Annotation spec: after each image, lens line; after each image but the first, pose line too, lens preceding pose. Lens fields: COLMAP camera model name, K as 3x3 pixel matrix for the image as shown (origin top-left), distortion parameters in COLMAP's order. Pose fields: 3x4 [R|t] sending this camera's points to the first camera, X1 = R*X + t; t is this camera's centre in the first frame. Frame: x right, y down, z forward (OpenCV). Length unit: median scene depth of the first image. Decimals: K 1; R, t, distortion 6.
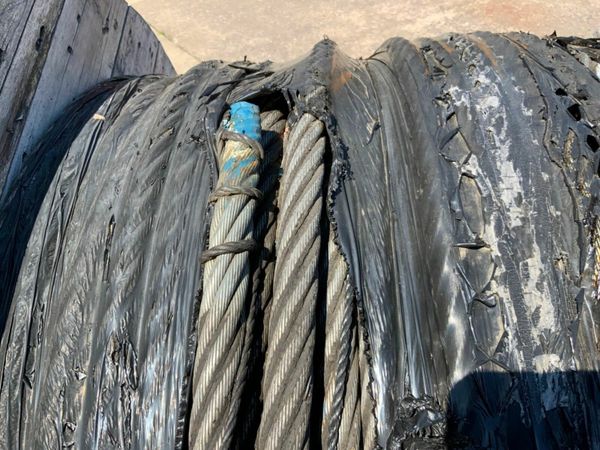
lens RADIAL K [[504.4, 0, 299.4], [0, 504.4, 226.3], [0, 0, 1]] dist [0.023053, -0.051830]
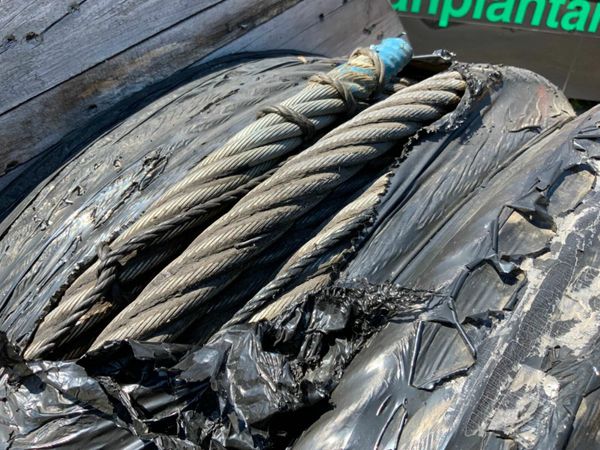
lens RADIAL K [[504.4, 0, 300.8], [0, 504.4, 224.6], [0, 0, 1]] dist [0.023053, -0.051830]
pose [[0.763531, 0.440531, -0.472179, 0.434711], [-0.540021, 0.836522, -0.092781, 0.295150], [0.354115, 0.325828, 0.876606, 0.243480]]
